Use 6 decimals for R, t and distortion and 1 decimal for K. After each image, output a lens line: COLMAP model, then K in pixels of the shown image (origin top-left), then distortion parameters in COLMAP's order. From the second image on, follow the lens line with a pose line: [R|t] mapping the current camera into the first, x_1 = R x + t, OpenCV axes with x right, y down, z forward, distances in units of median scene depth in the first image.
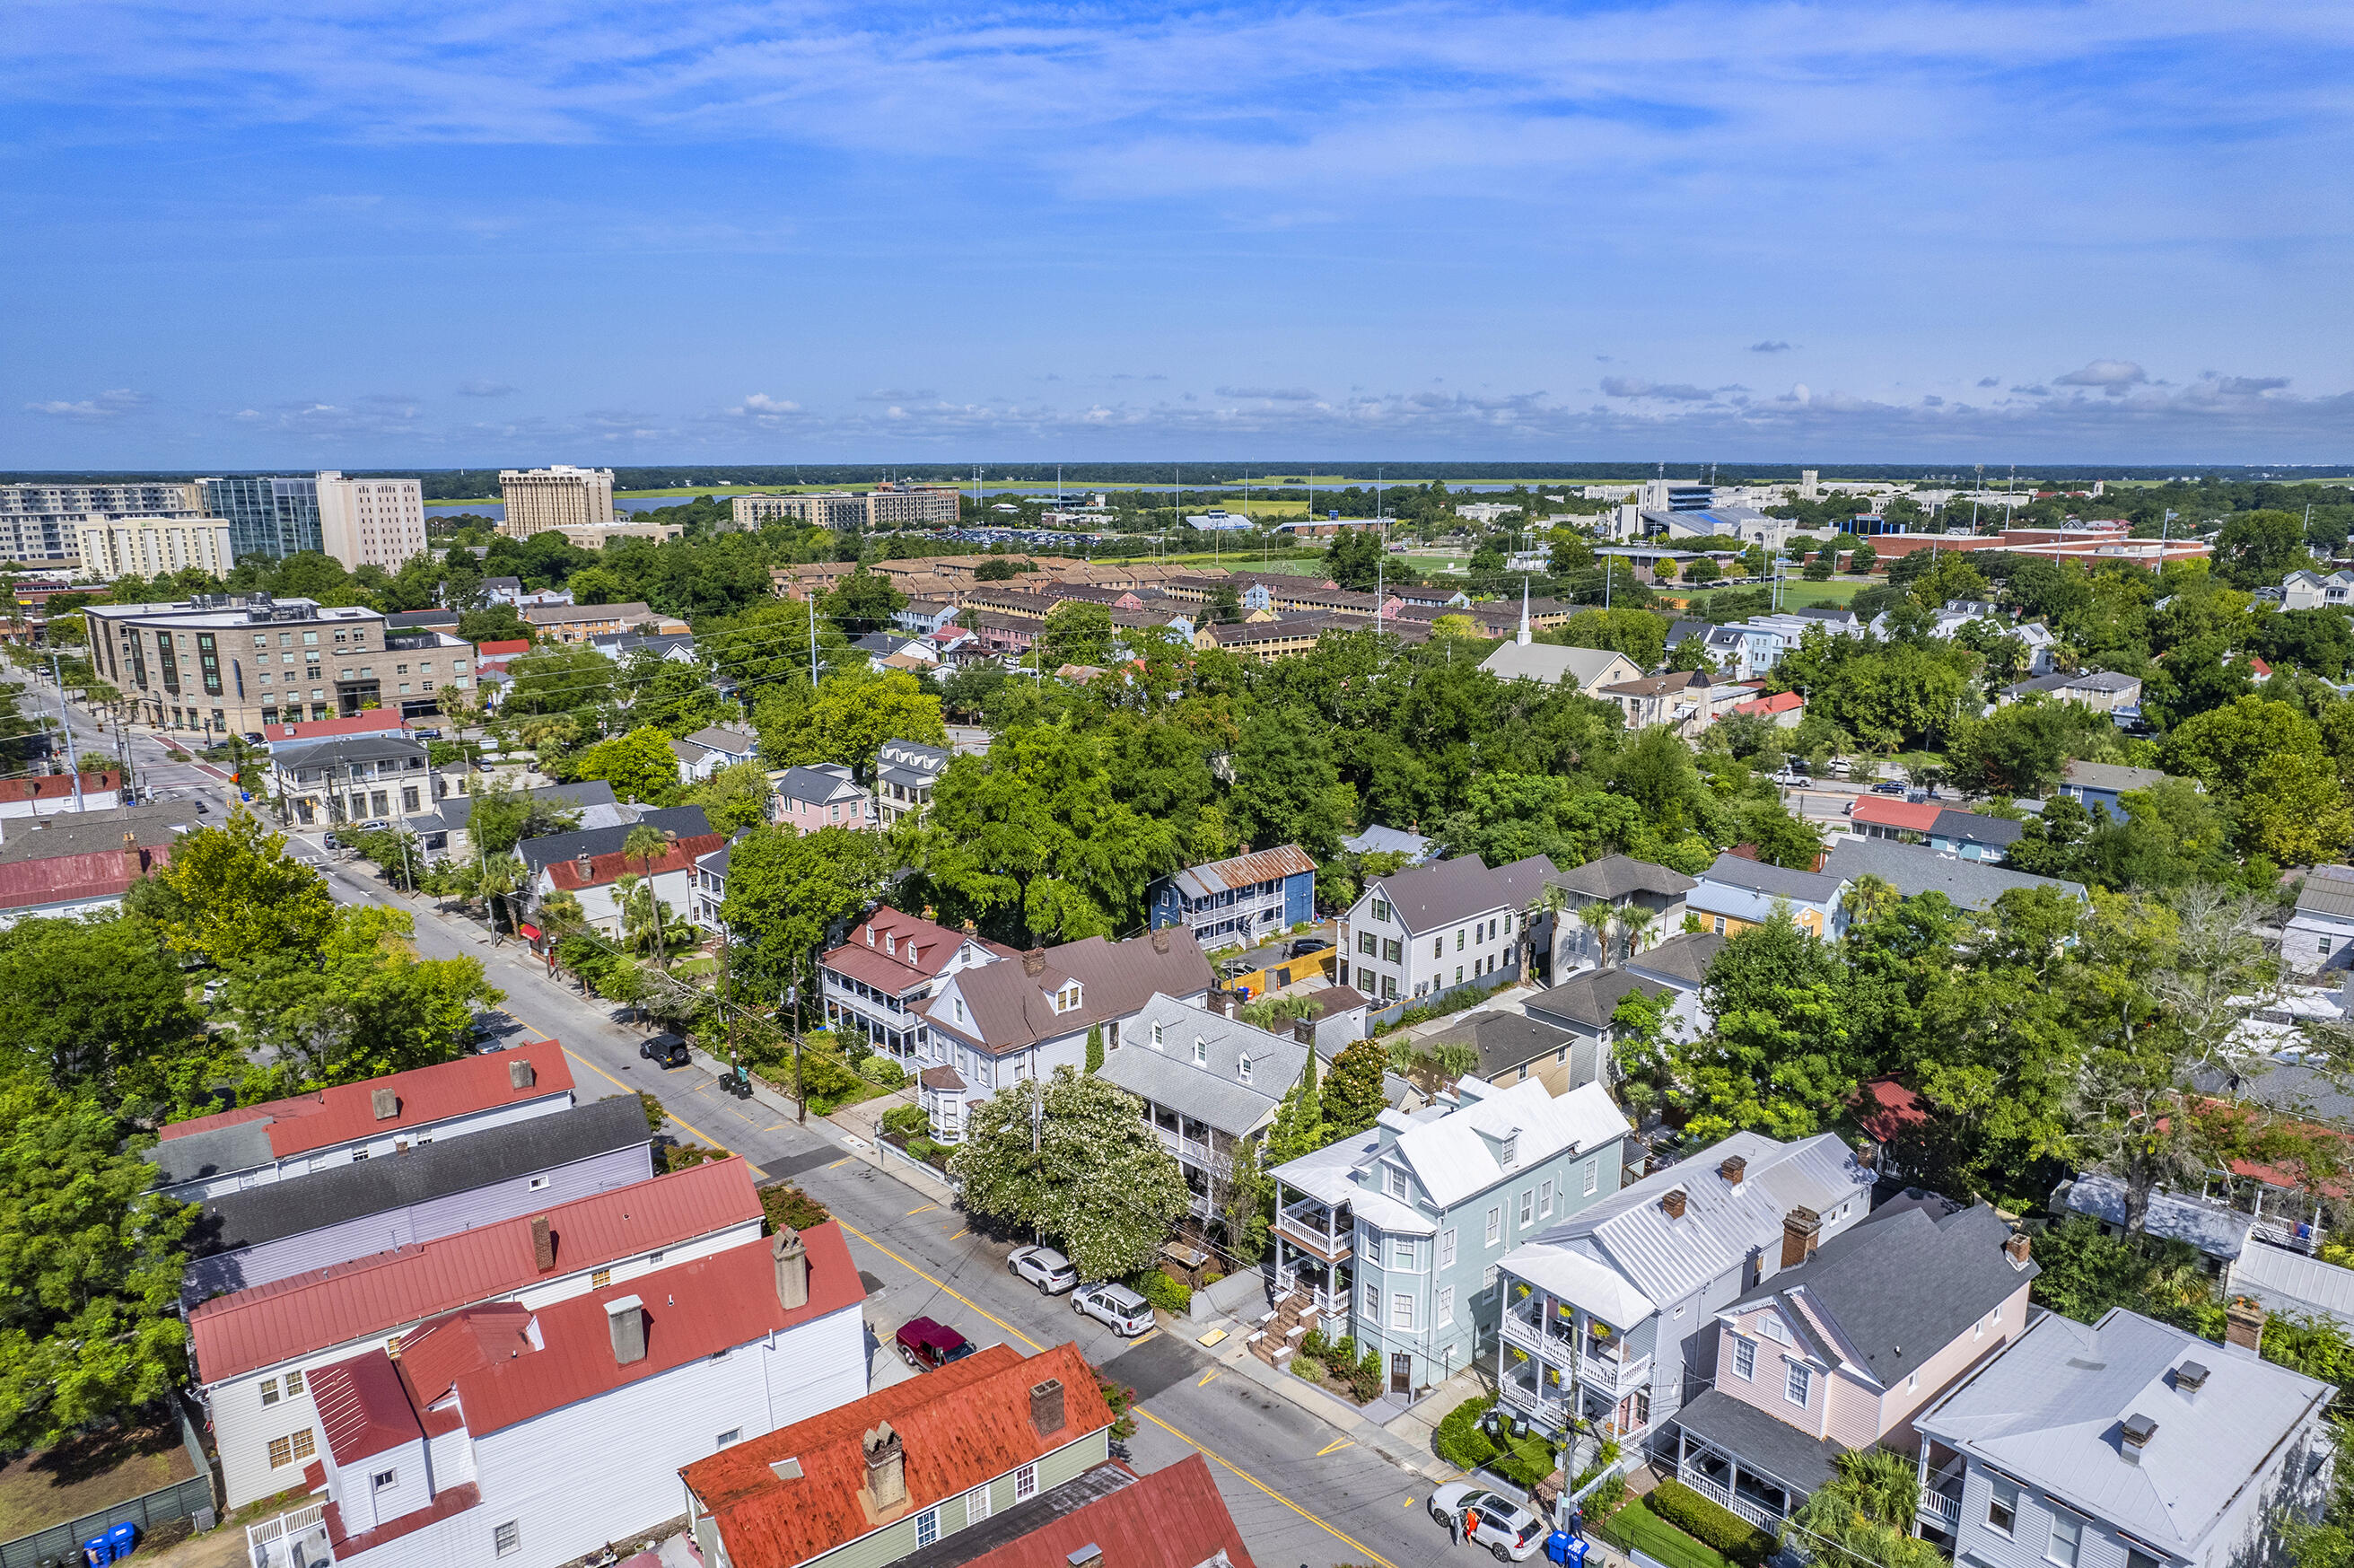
lens RADIAL K [[1541.7, 0, 1177.0], [0, 1541.7, 784.0], [0, 0, 1]] dist [-0.071537, 0.083088]
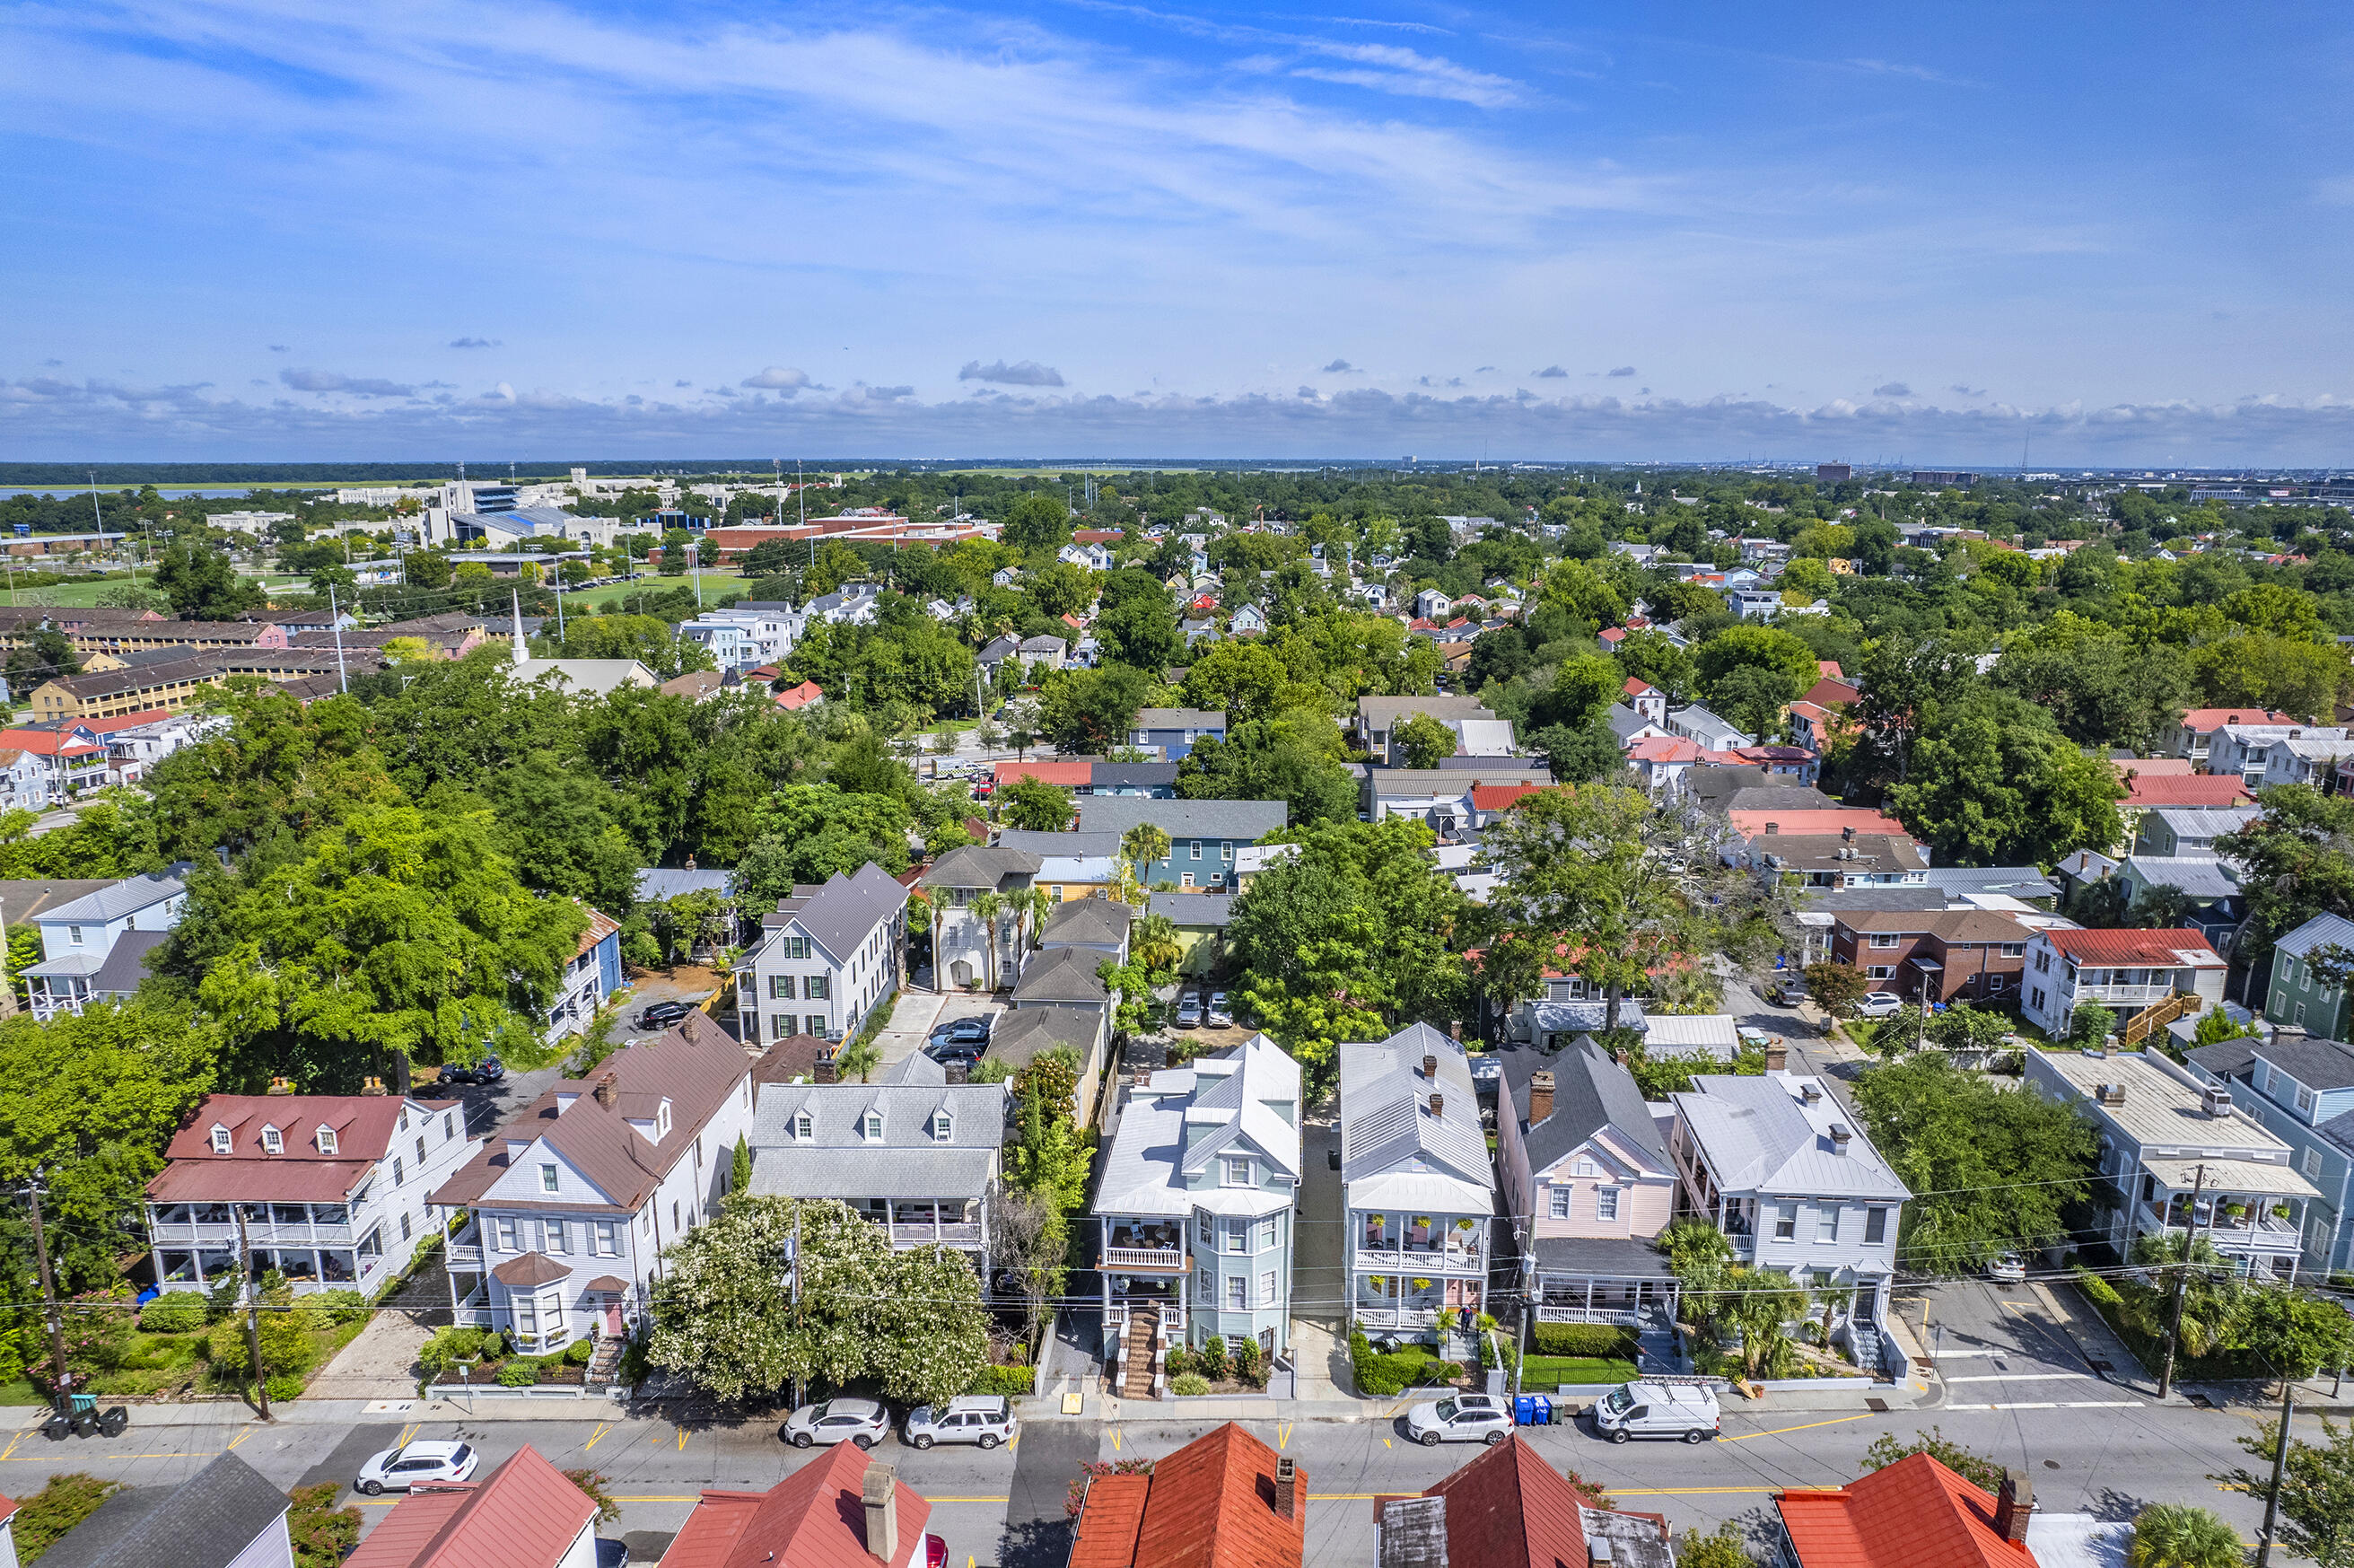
lens RADIAL K [[1541.7, 0, 1177.0], [0, 1541.7, 784.0], [0, 0, 1]] dist [-0.071537, 0.083088]
pose [[0.693253, -0.149681, 0.704979, -0.299705], [0.148480, 0.986873, 0.063522, -0.034897], [-0.705233, 0.060639, 0.706377, 0.152283]]
